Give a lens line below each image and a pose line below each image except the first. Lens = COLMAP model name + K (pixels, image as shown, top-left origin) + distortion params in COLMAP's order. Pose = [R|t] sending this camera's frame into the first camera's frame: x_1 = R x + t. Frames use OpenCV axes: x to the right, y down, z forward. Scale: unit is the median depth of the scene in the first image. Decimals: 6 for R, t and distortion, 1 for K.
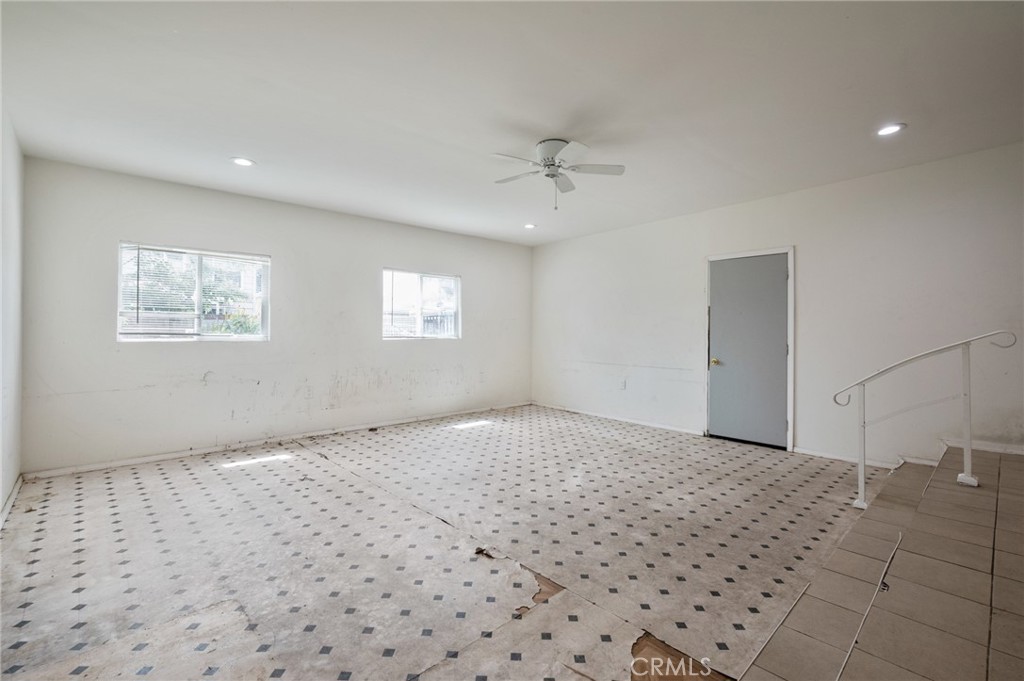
lens RADIAL K [[462.9, 0, 514.6], [0, 462.9, 337.0], [0, 0, 1]] dist [-0.000290, -0.000376]
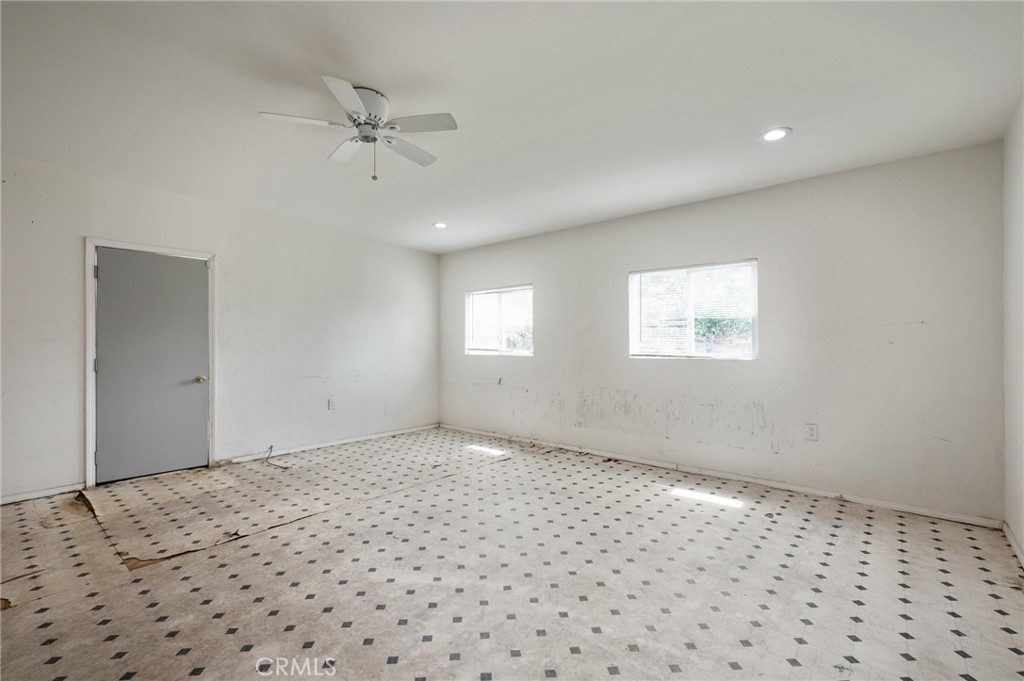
lens RADIAL K [[448.0, 0, 504.9], [0, 448.0, 344.6], [0, 0, 1]] dist [-0.000820, 0.000018]
pose [[0.099617, -0.011111, -0.994964, 0.897654], [-0.018306, 0.999748, -0.012997, -0.006582], [0.994857, 0.019509, 0.099389, 1.246273]]
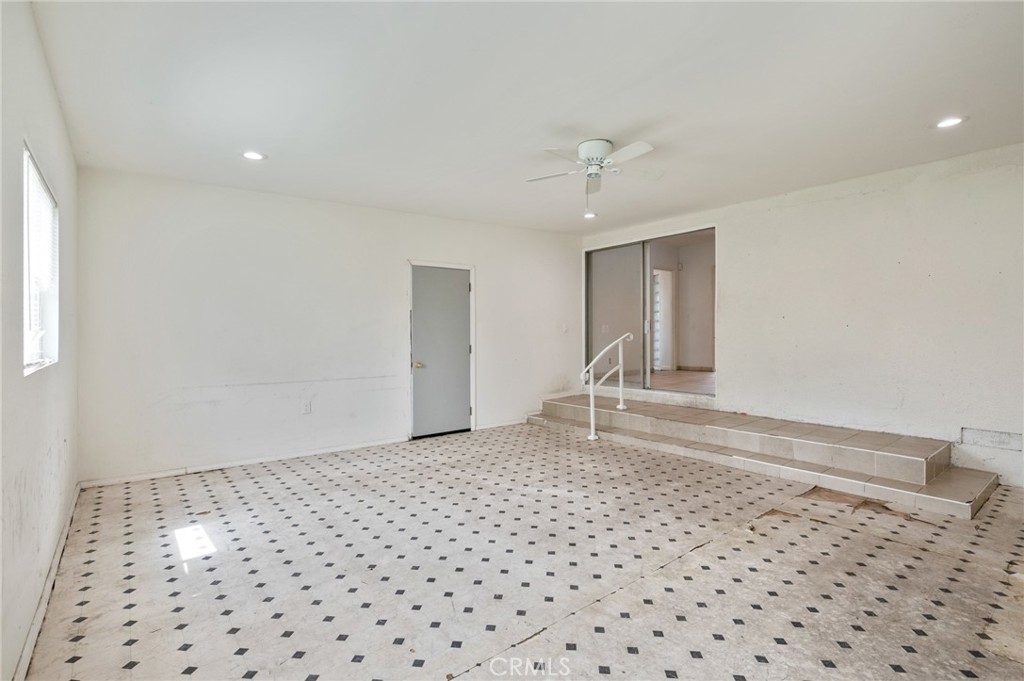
lens RADIAL K [[488.7, 0, 512.5], [0, 488.7, 334.0], [0, 0, 1]] dist [-0.001635, 0.000464]
pose [[0.069010, -0.011350, 0.997551, -1.042191], [0.021138, 0.999727, 0.009913, -0.033237], [-0.997392, 0.020402, 0.069231, 1.192350]]
